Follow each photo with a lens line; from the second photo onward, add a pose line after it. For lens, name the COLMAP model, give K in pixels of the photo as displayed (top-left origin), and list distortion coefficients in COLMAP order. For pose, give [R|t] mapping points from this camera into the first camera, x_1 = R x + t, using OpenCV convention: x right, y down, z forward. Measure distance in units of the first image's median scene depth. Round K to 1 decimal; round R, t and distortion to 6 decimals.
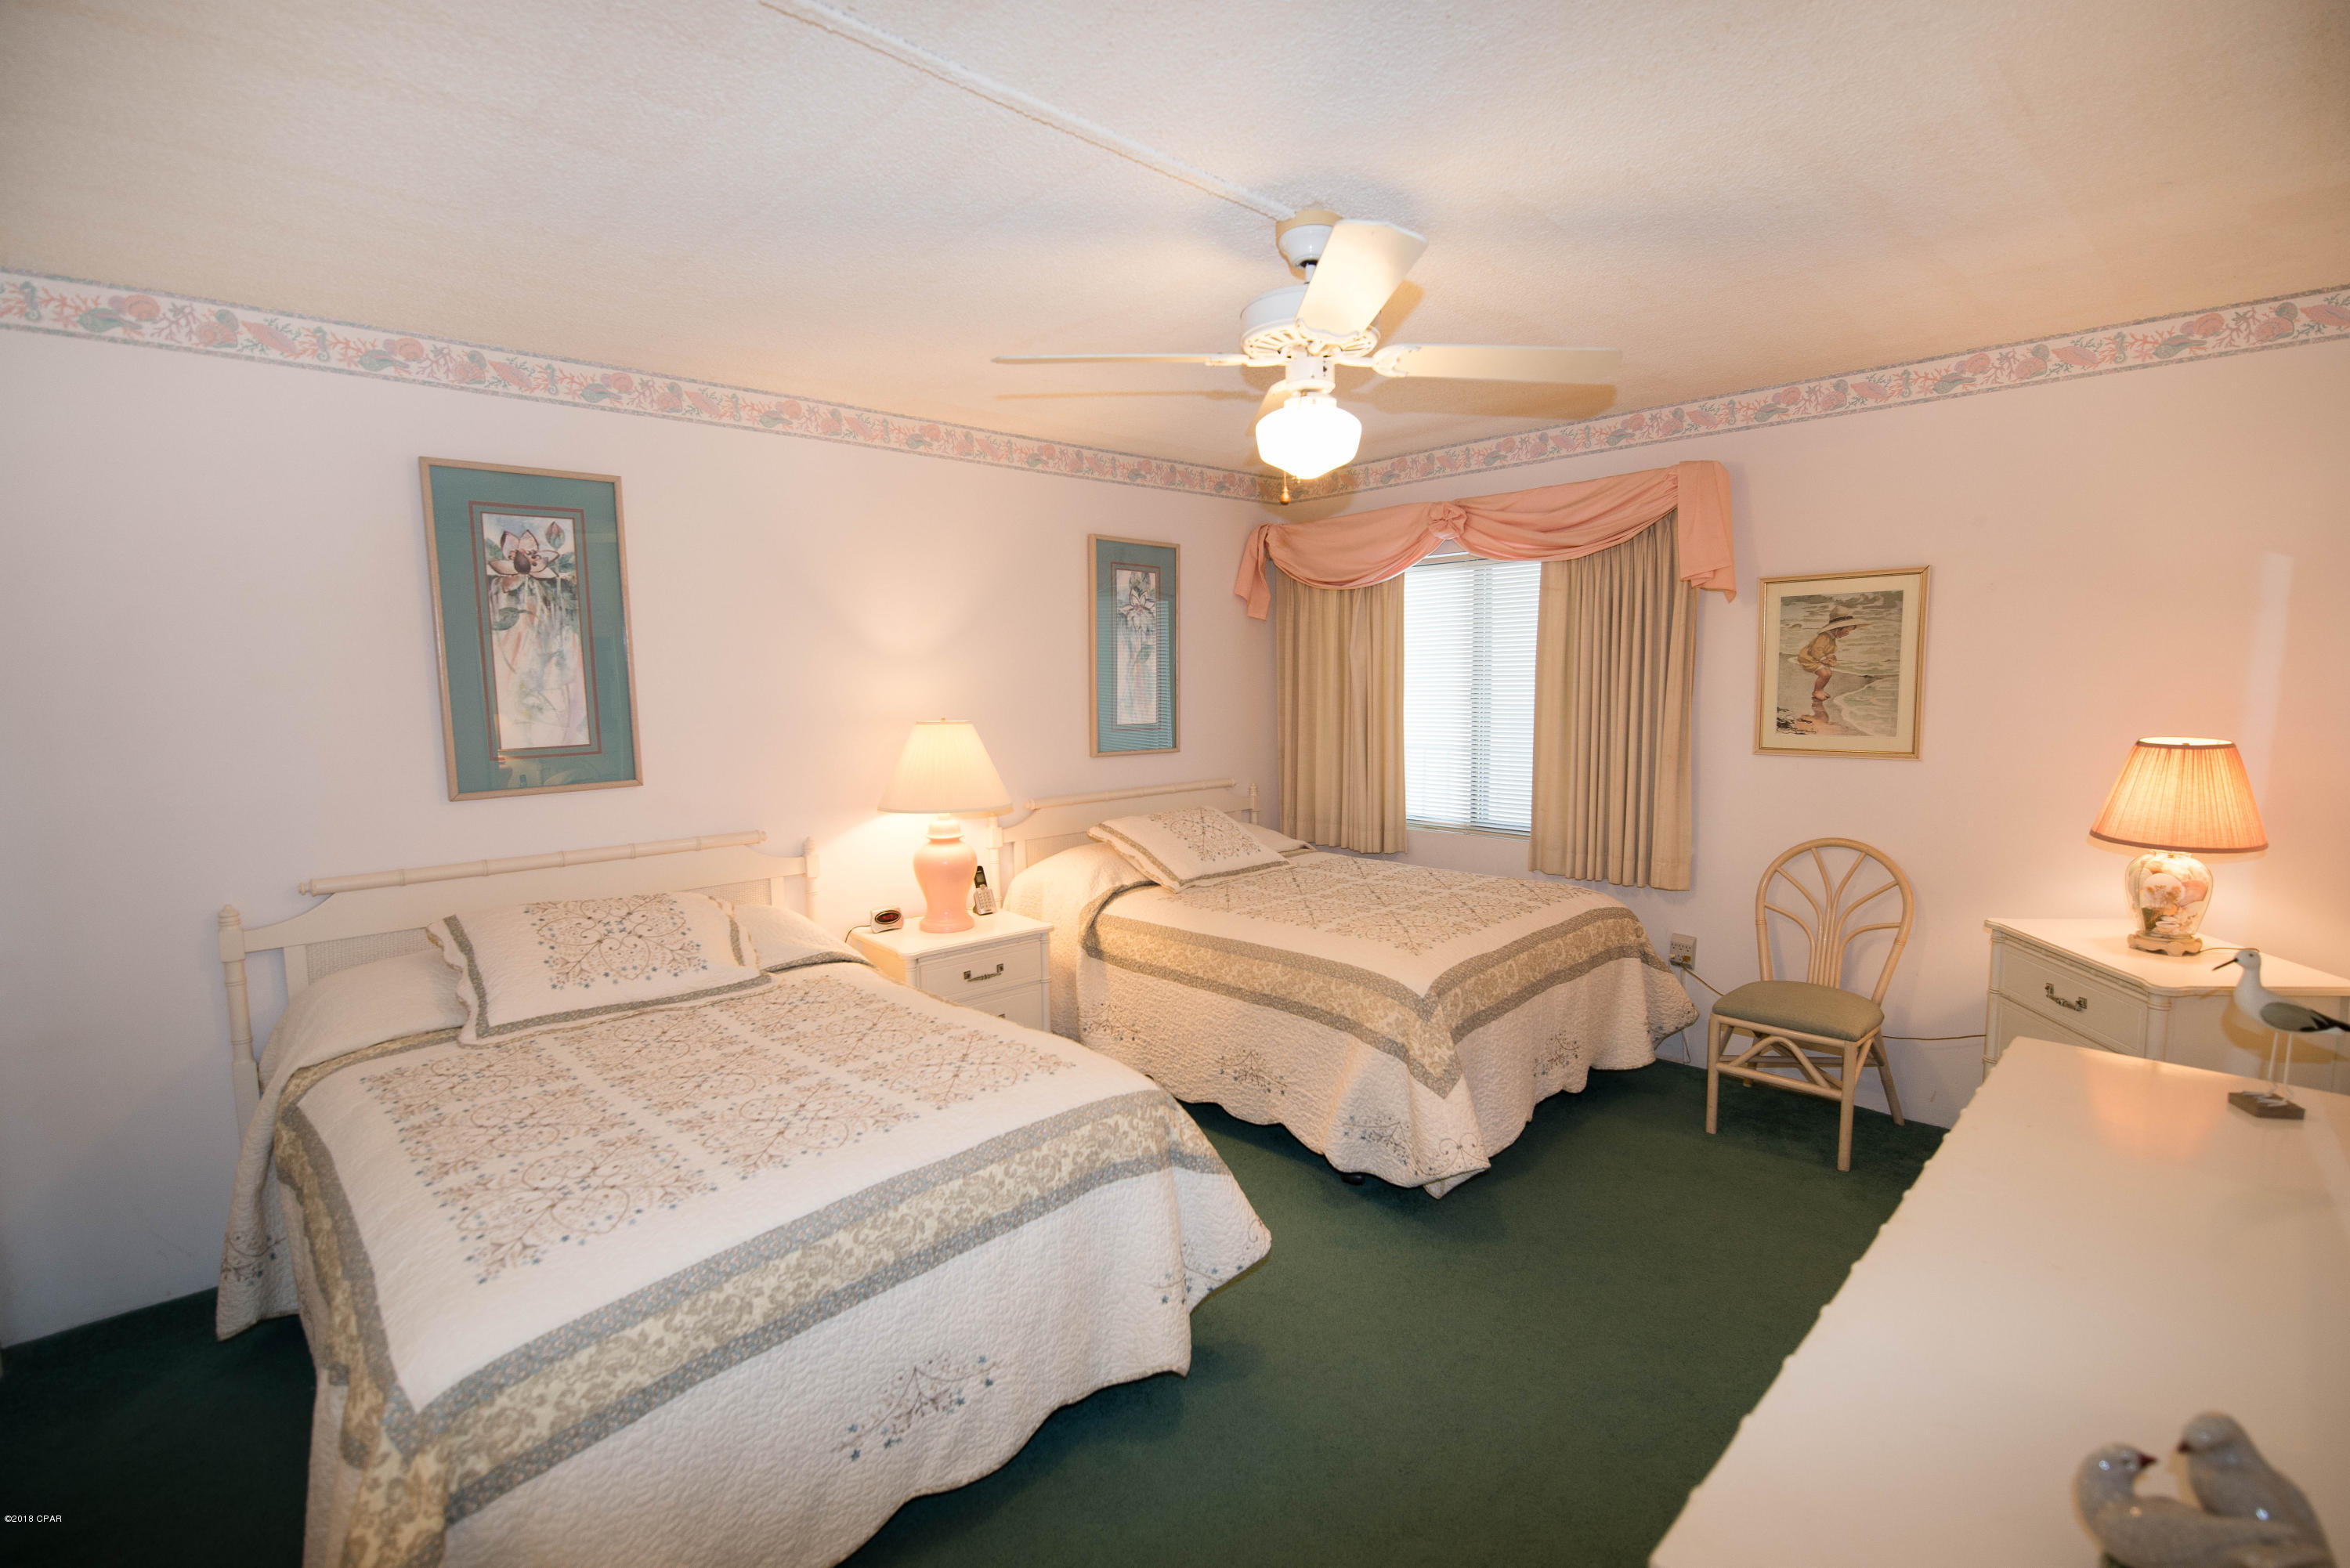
lens RADIAL K [[1073.5, 0, 1175.2], [0, 1073.5, 778.7], [0, 0, 1]] dist [-0.003922, -0.007246]
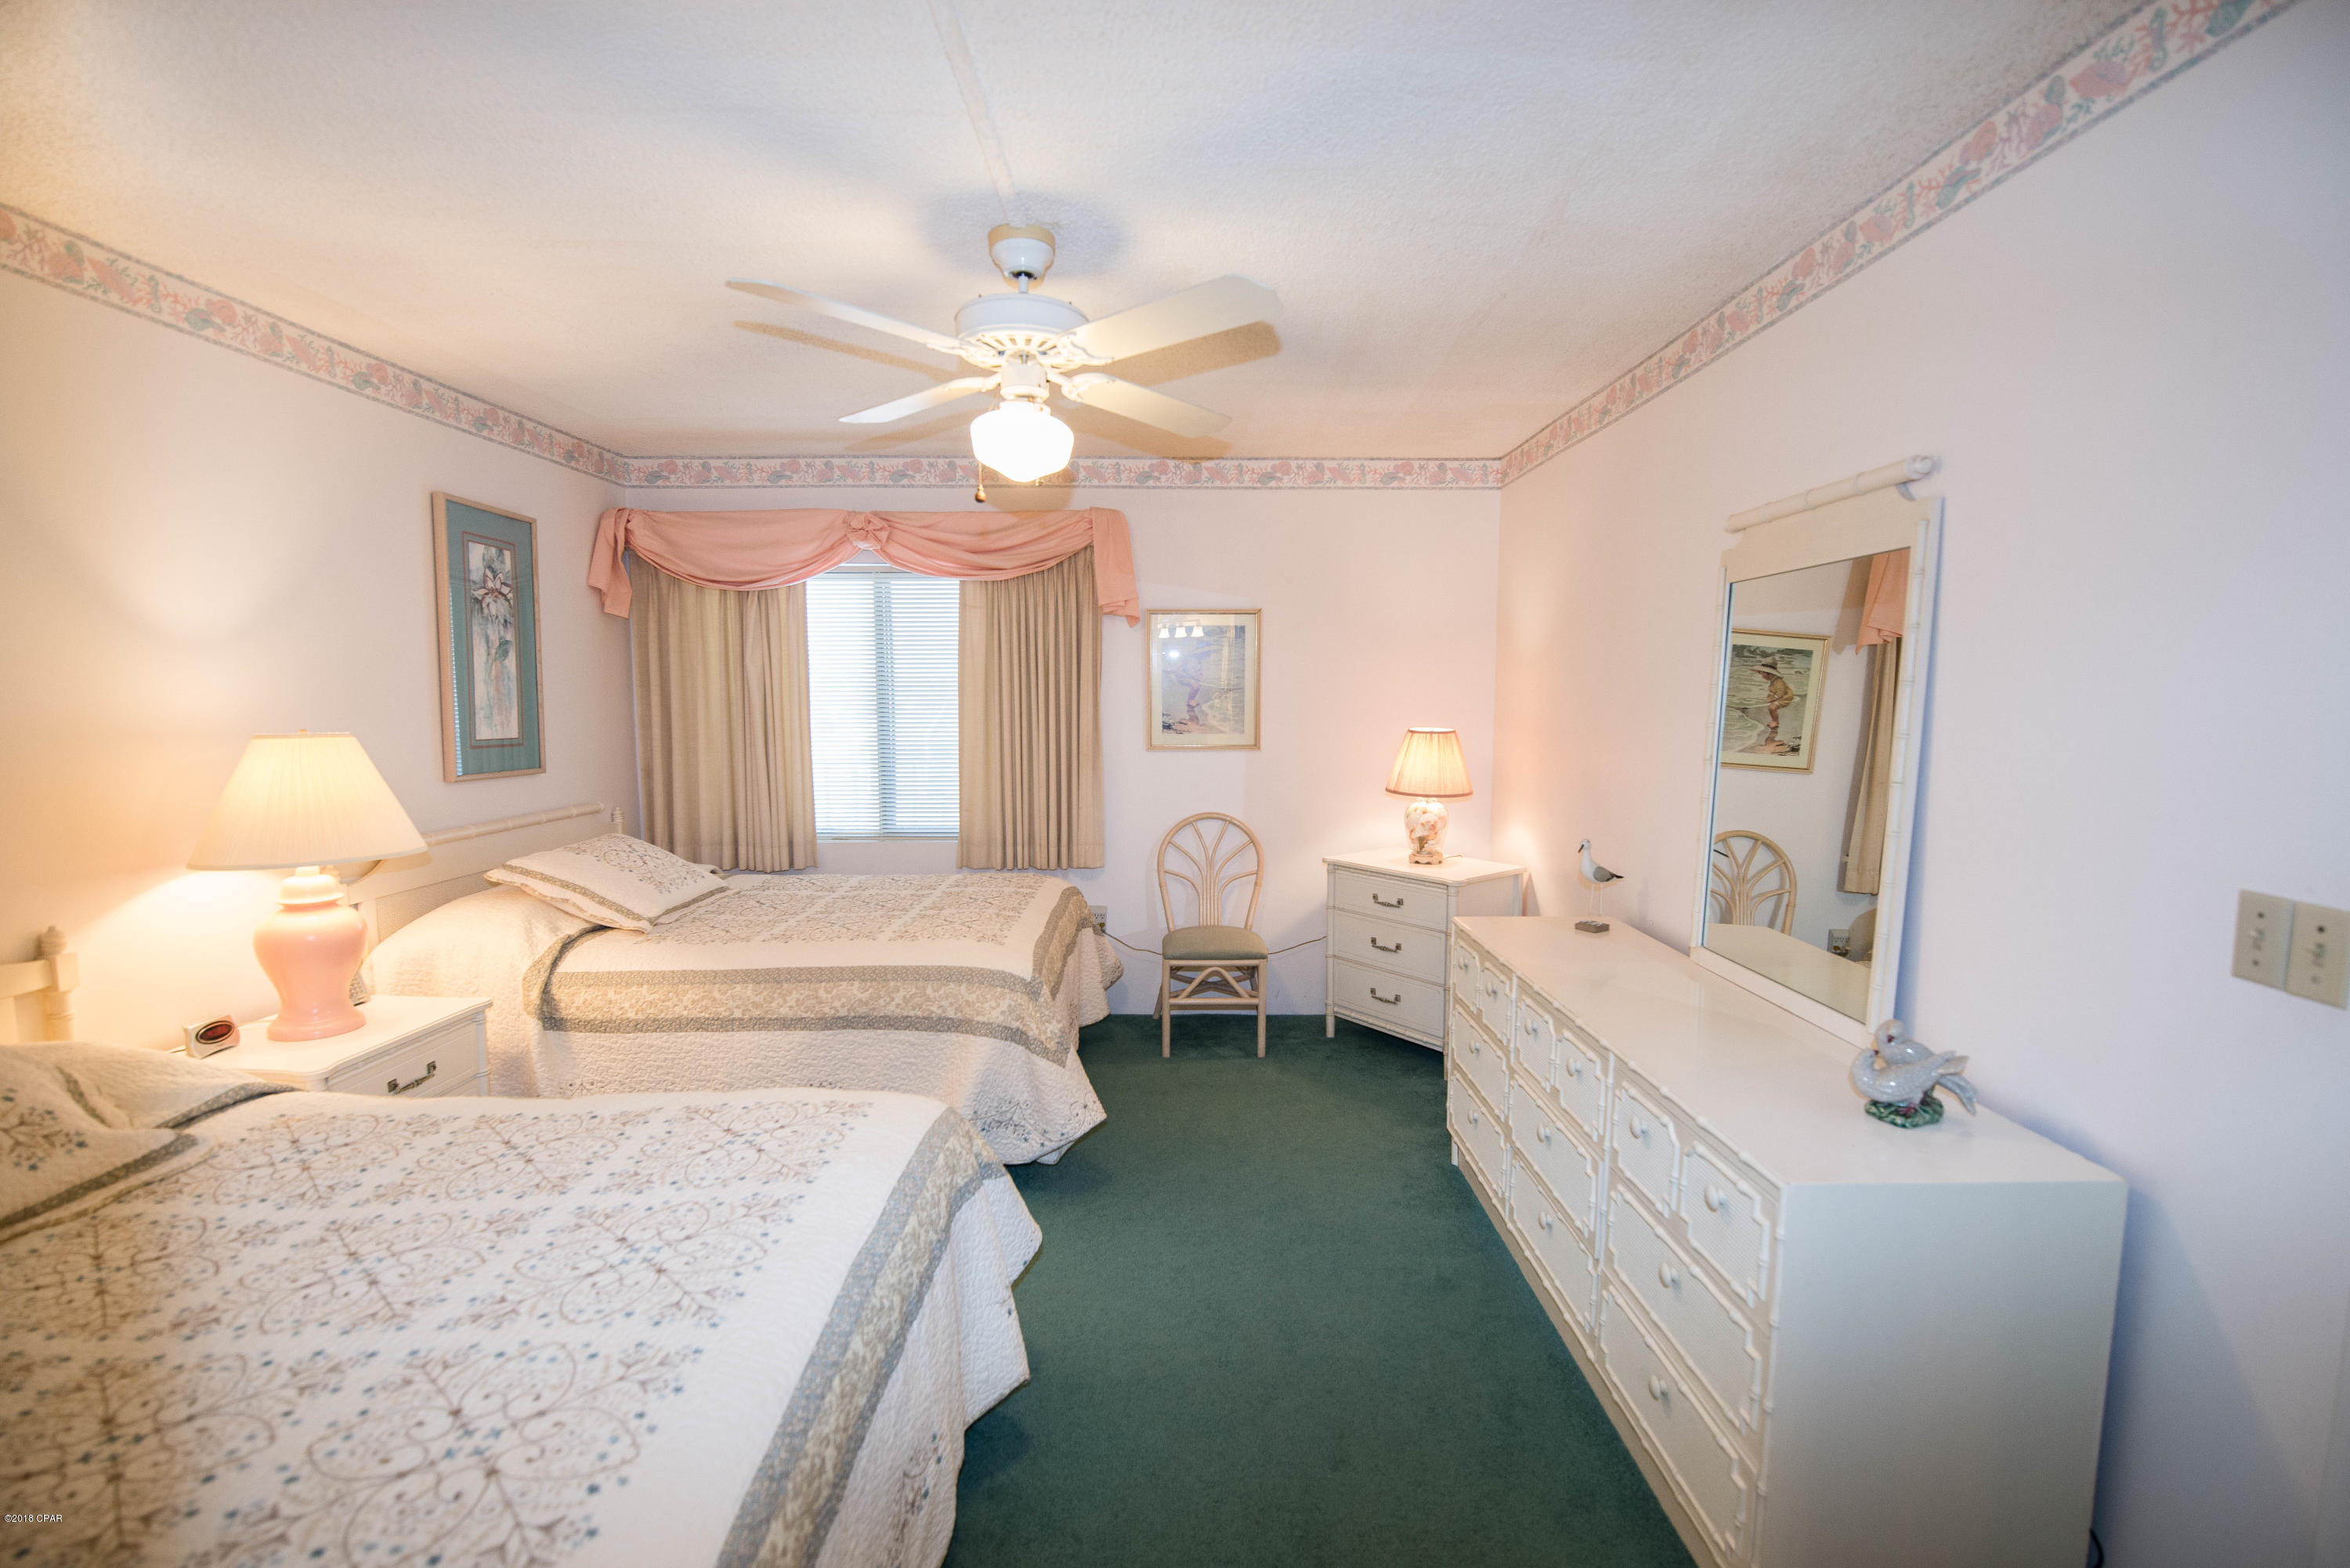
lens RADIAL K [[1073.5, 0, 1173.7], [0, 1073.5, 782.9], [0, 0, 1]] dist [-0.003922, -0.007246]
pose [[0.687439, -0.046320, 0.724764, -0.341703], [0.059980, 0.998176, 0.006903, 0.007569], [-0.723761, 0.038726, 0.688963, 0.122831]]
